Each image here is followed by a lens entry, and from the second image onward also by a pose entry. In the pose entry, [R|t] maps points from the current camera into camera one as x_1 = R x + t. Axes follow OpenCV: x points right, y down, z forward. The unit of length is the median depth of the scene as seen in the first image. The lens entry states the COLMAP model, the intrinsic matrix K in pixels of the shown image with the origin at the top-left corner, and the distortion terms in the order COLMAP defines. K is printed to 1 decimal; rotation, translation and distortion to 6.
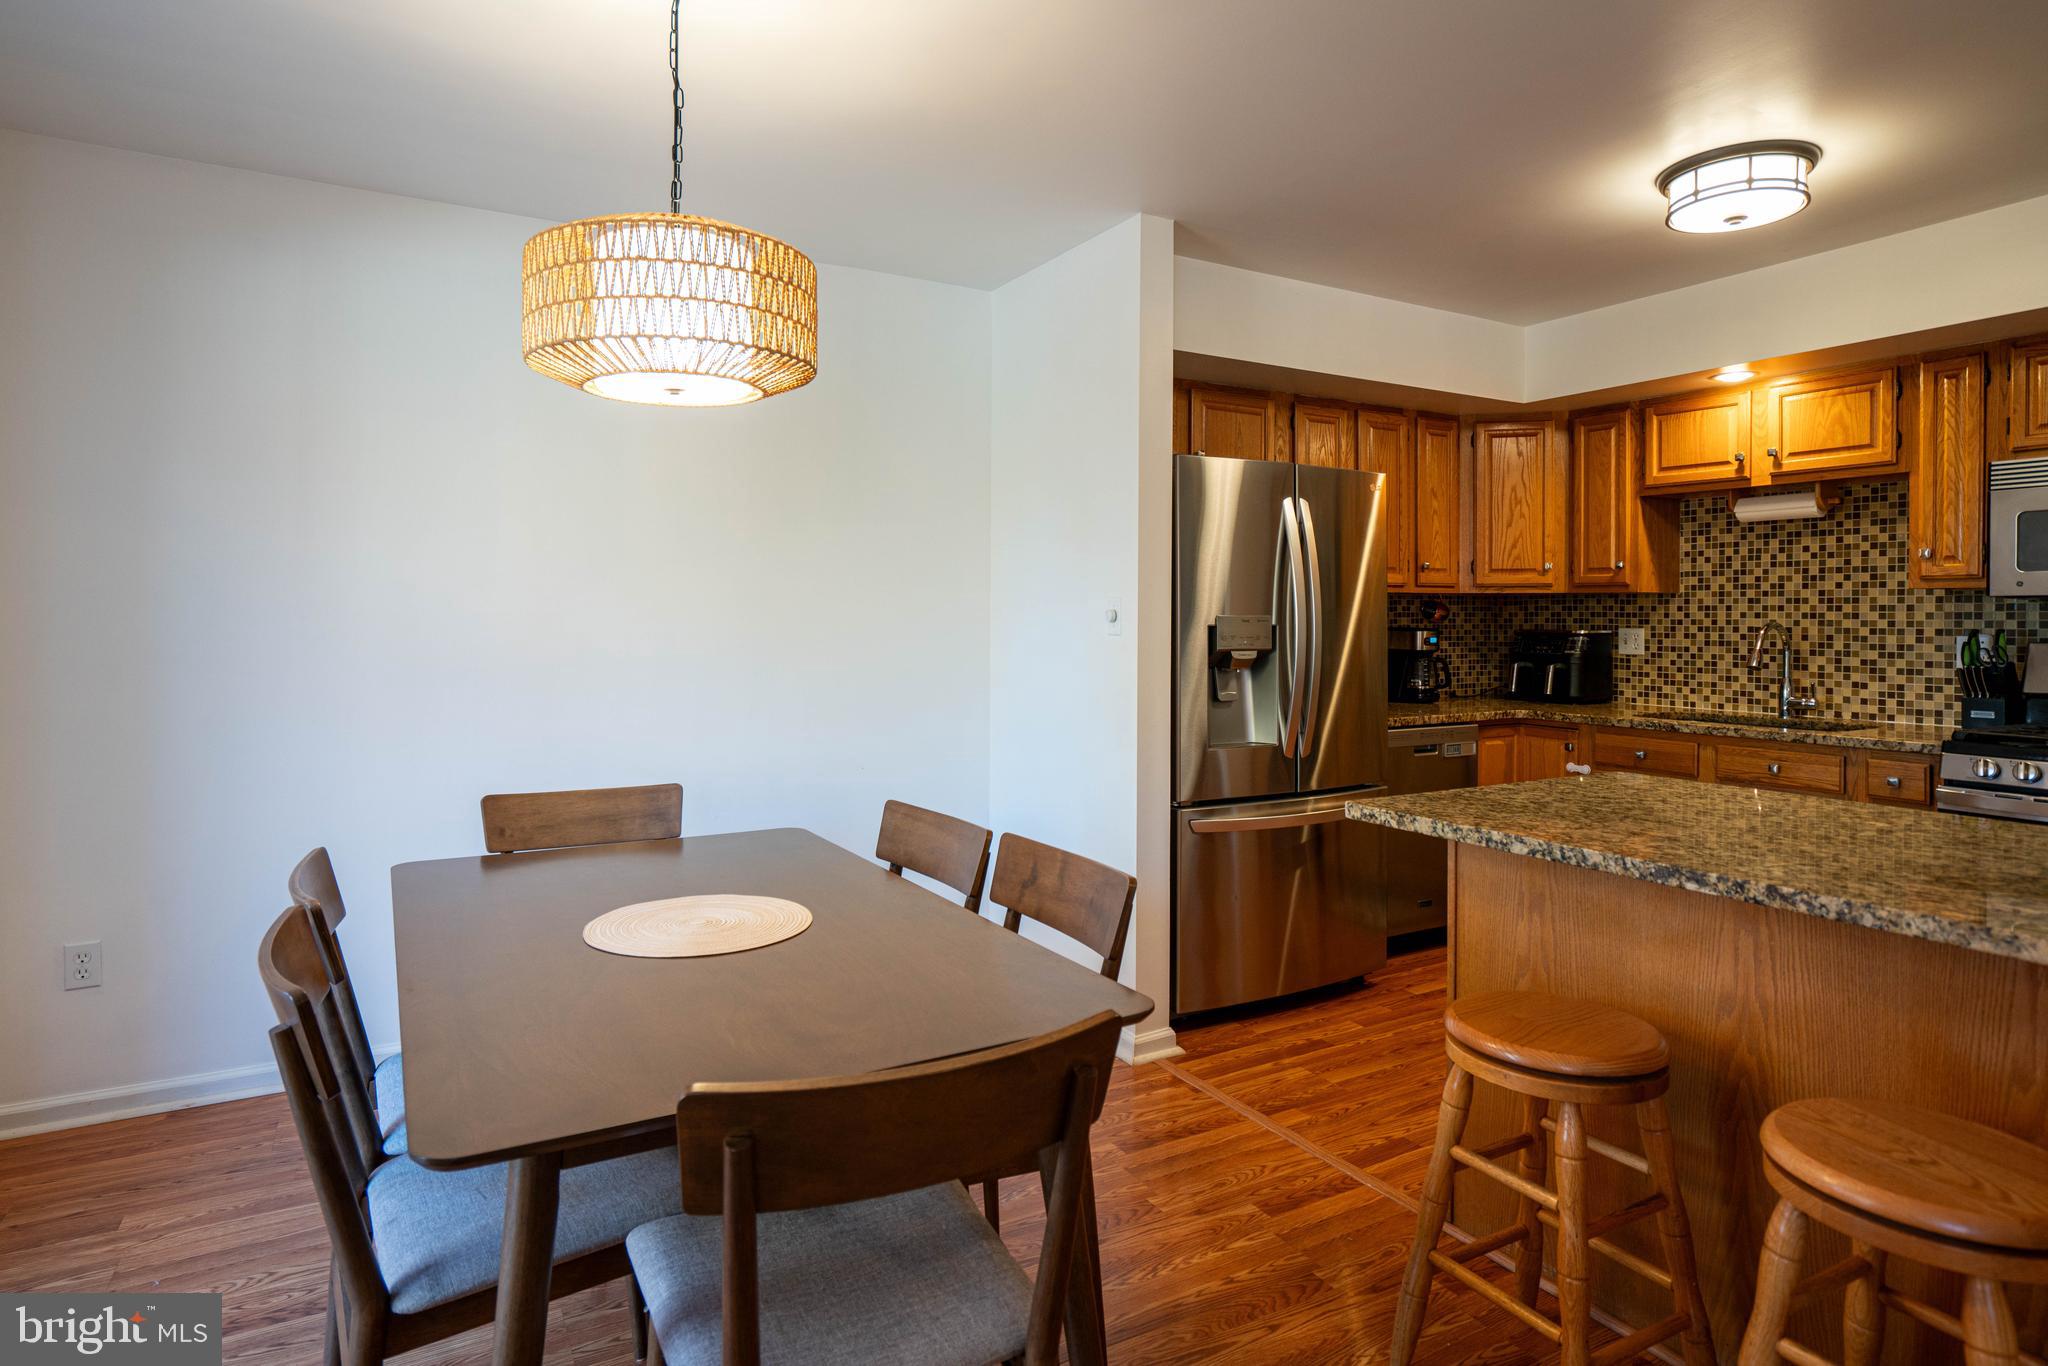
lens RADIAL K [[1129.6, 0, 1025.2], [0, 1129.6, 624.1], [0, 0, 1]] dist [-0.037895, 0.028818]
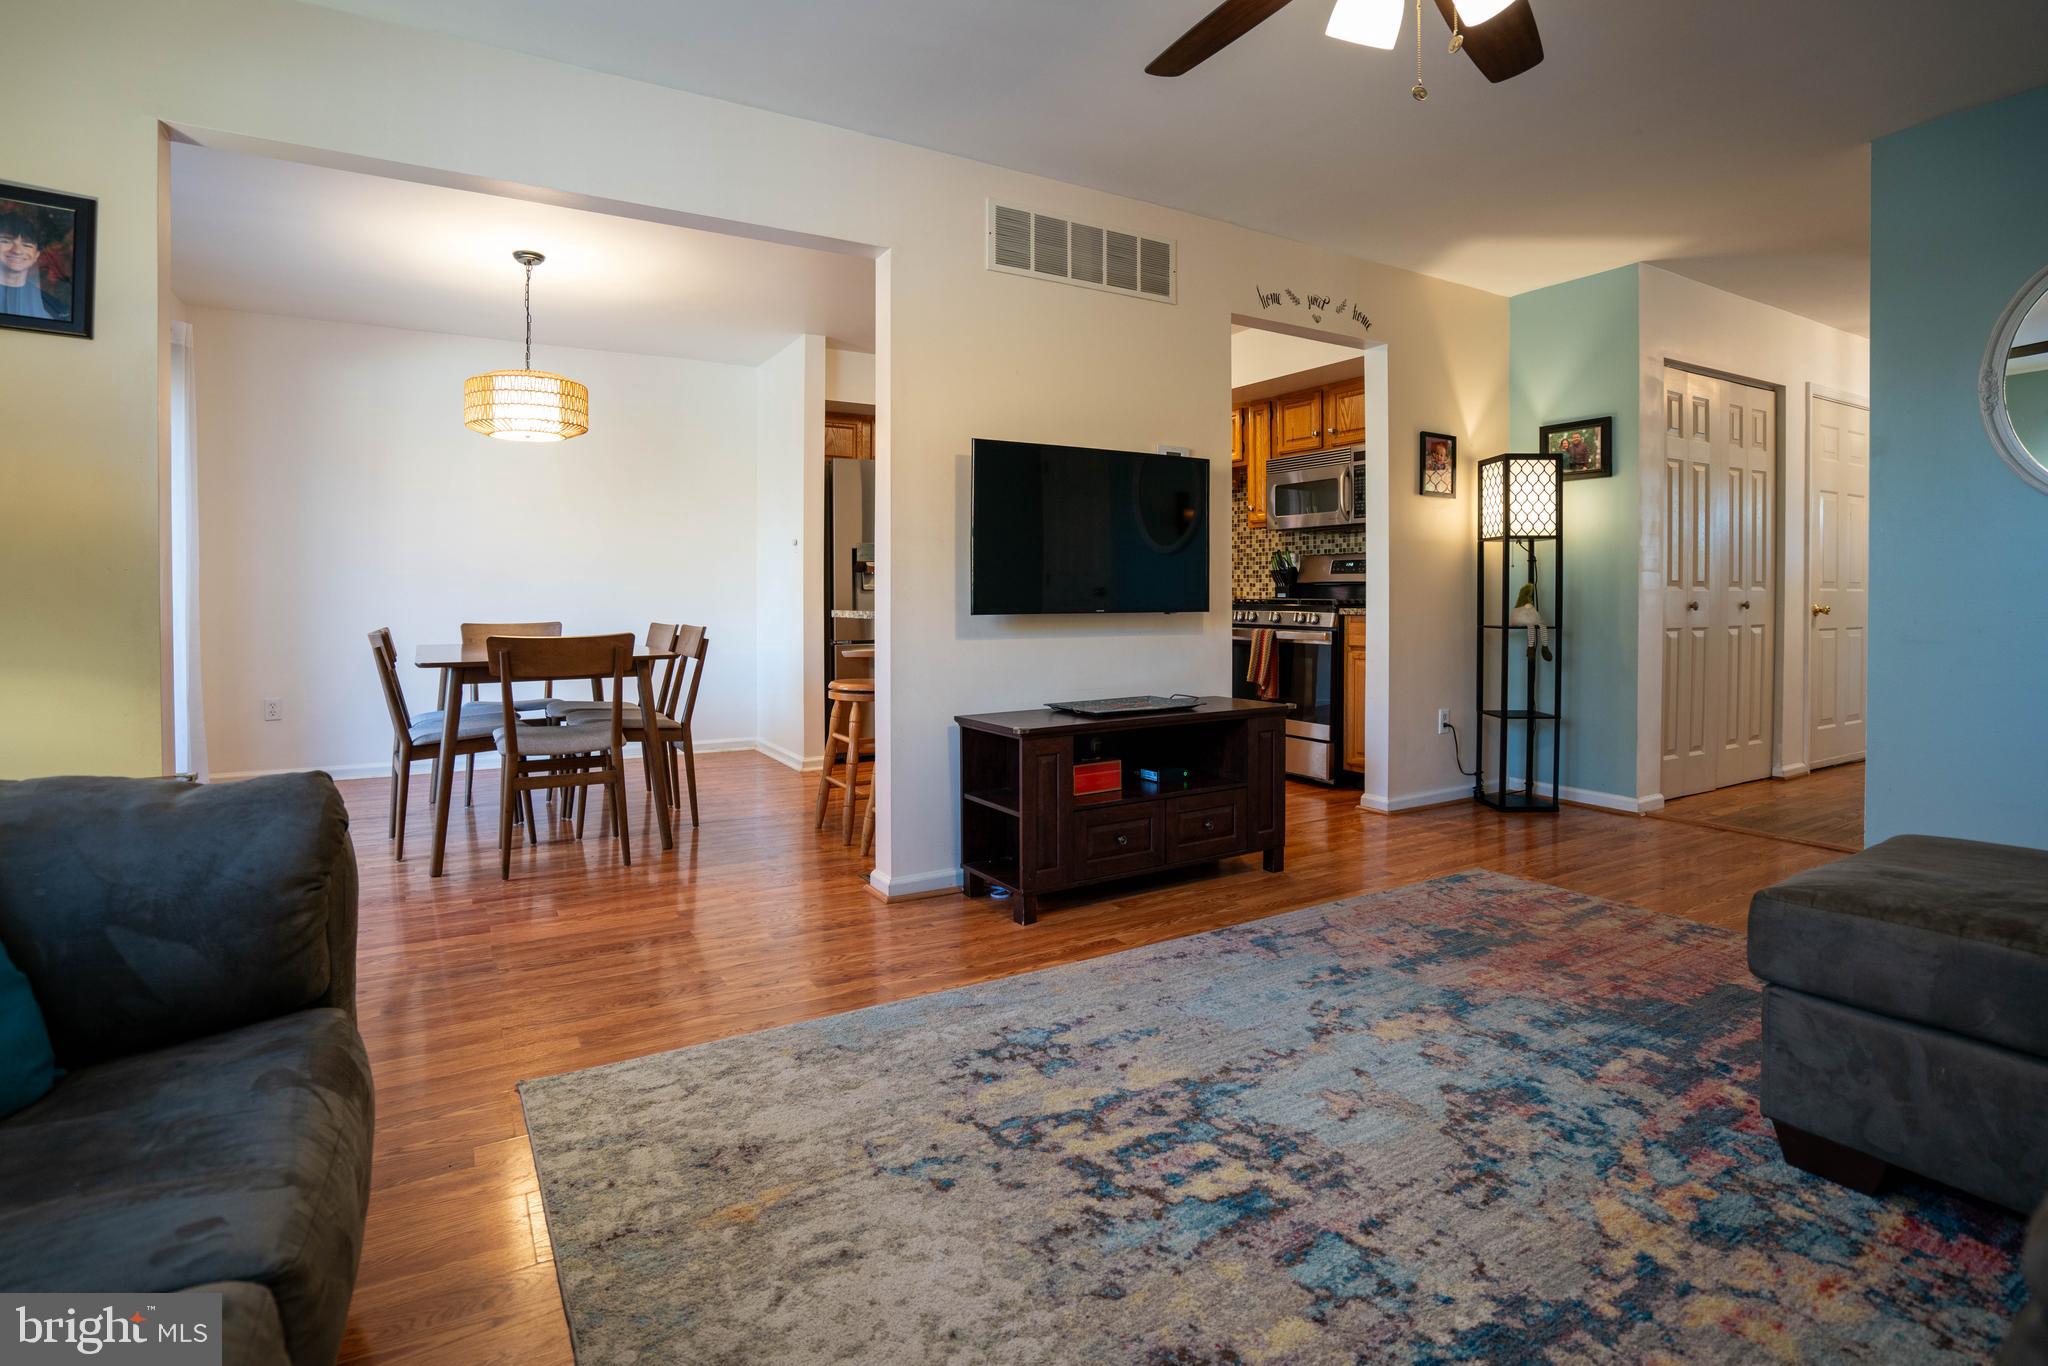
lens RADIAL K [[980.9, 0, 1025.2], [0, 980.9, 599.9], [0, 0, 1]] dist [-0.056695, 0.026879]
pose [[0.999505, -0.008199, 0.030380, 0.324371], [0.008256, 0.999964, -0.001754, 0.075642], [-0.030364, 0.002004, 0.999537, -0.530784]]
